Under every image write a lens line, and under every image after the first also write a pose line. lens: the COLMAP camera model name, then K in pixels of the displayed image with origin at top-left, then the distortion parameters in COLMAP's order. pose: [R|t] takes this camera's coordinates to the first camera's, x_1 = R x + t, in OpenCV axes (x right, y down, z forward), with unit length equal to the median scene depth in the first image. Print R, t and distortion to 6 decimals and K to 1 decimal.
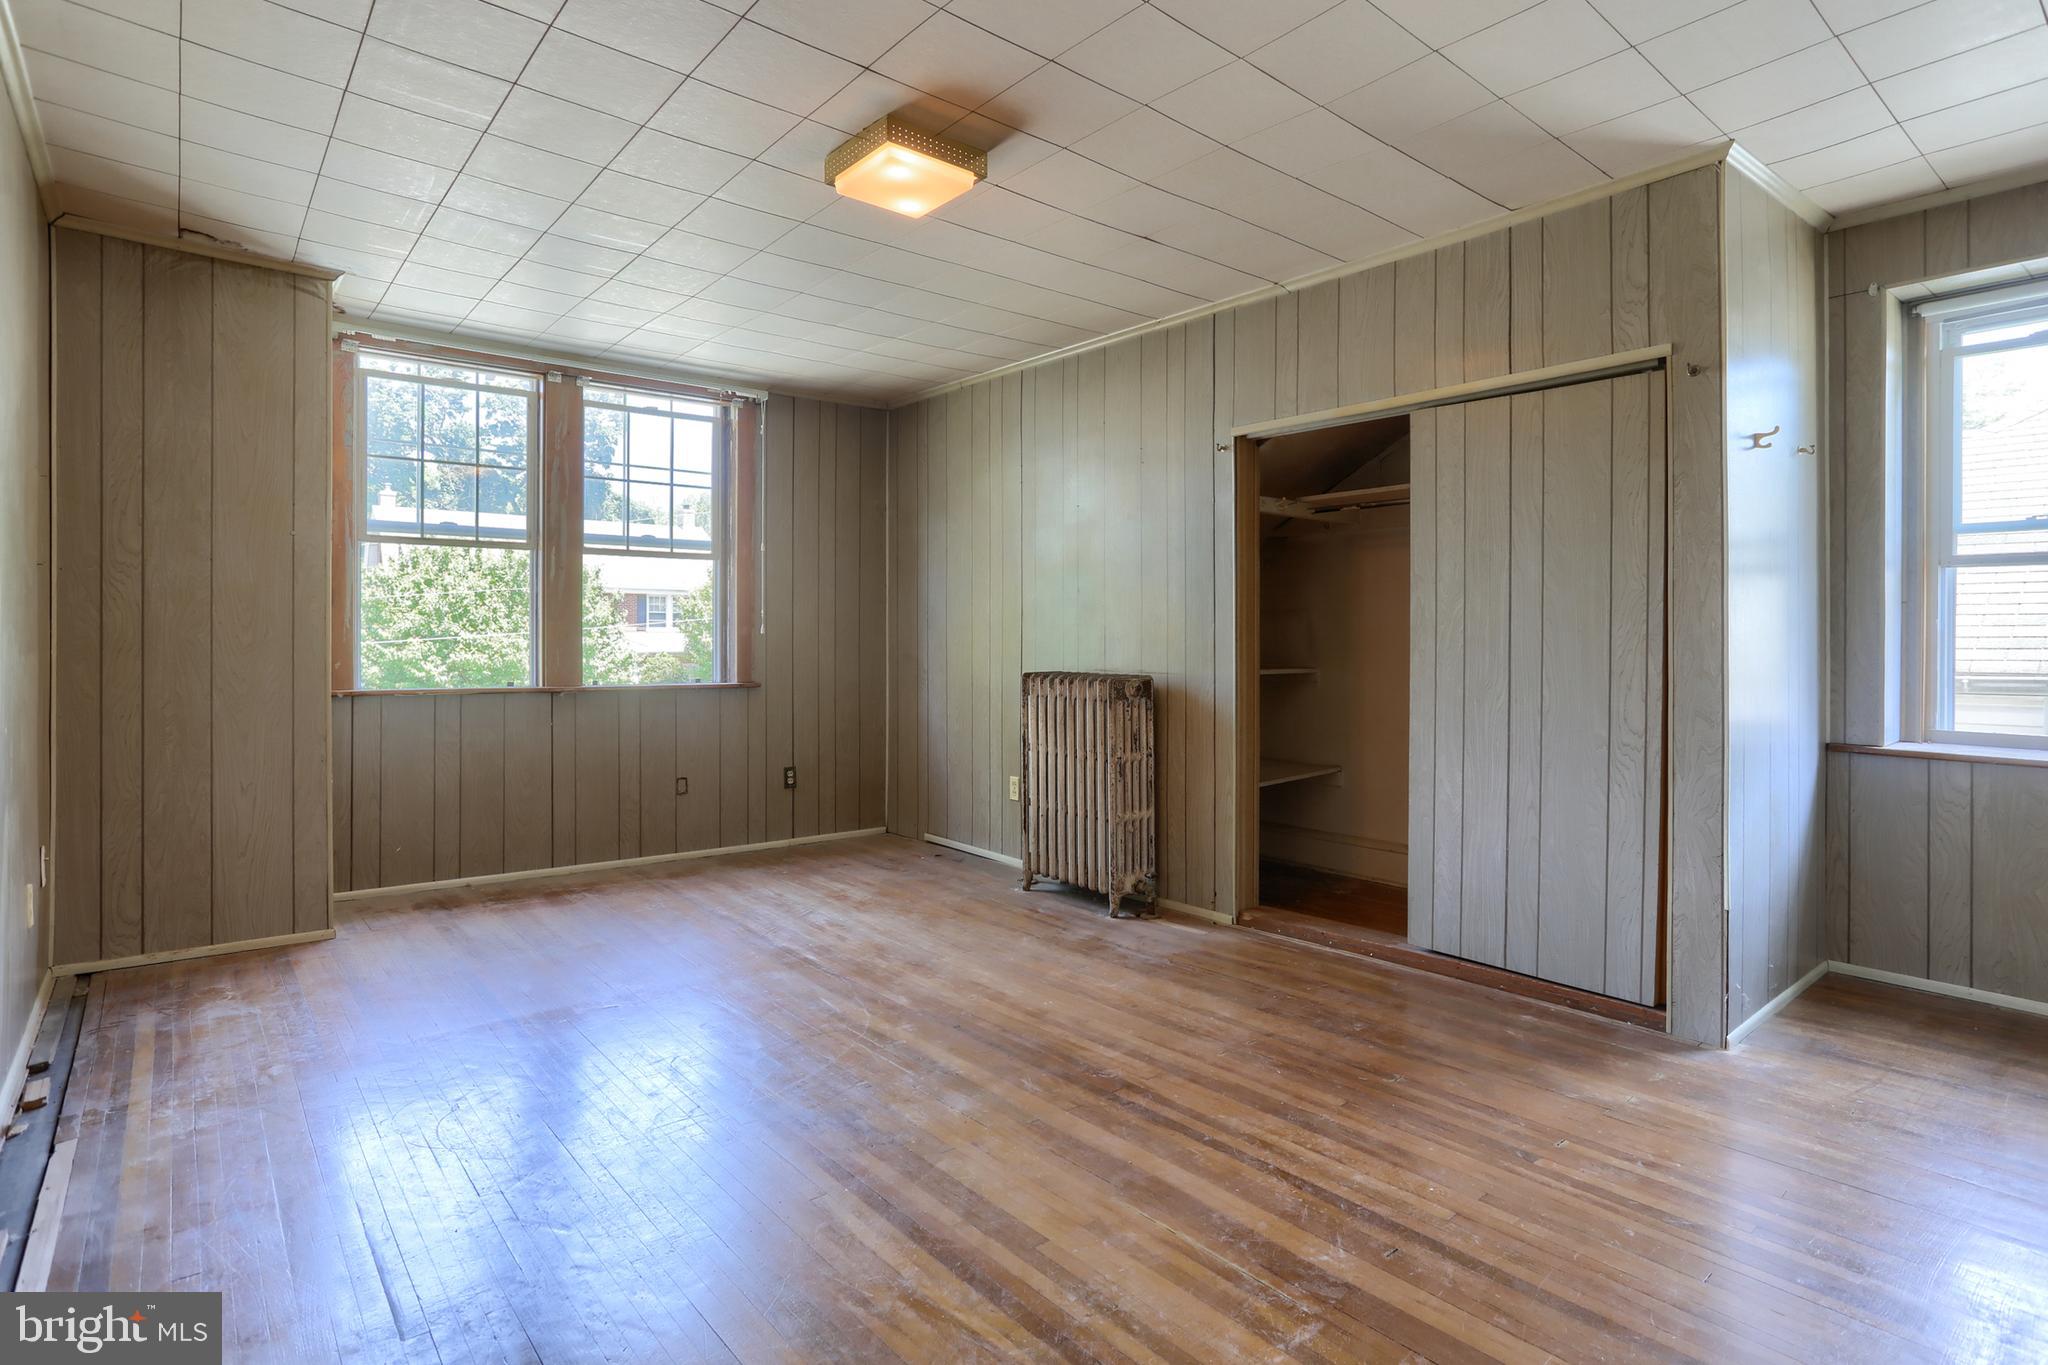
lens RADIAL K [[1018.2, 0, 1022.8], [0, 1018.2, 673.0], [0, 0, 1]] dist [-0.023092, 0.003701]
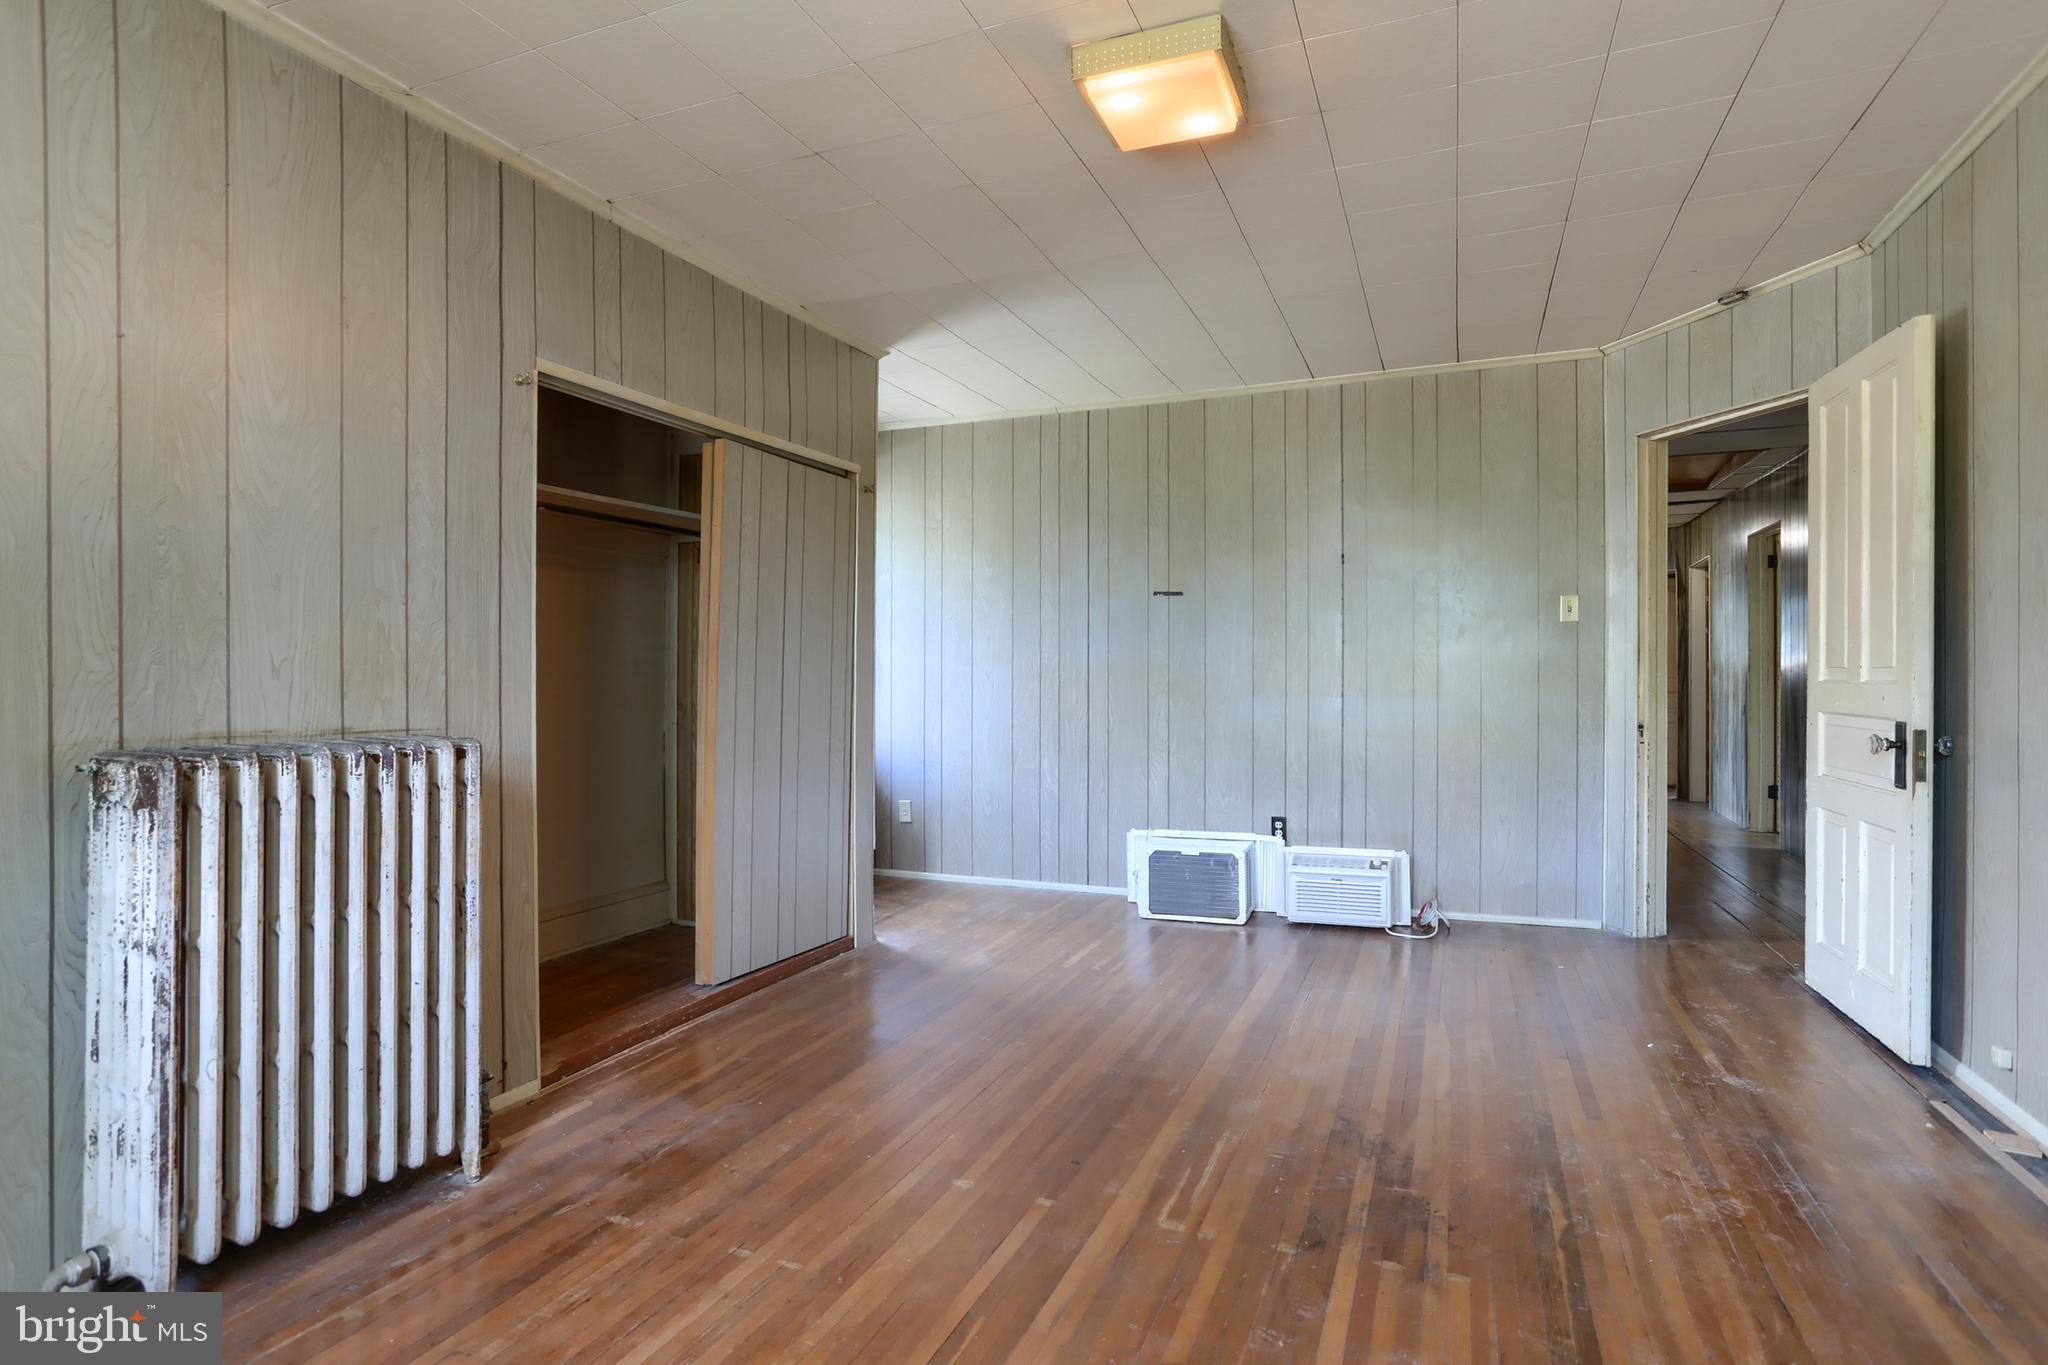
lens RADIAL K [[1078.6, 0, 1024.8], [0, 1078.6, 676.7], [0, 0, 1]] dist [-0.004165, -0.000265]
pose [[-0.491441, 0.009048, 0.870864, -0.716041], [0.020756, 0.999784, 0.001325, -0.025032], [-0.870663, 0.018726, -0.491523, 1.334905]]
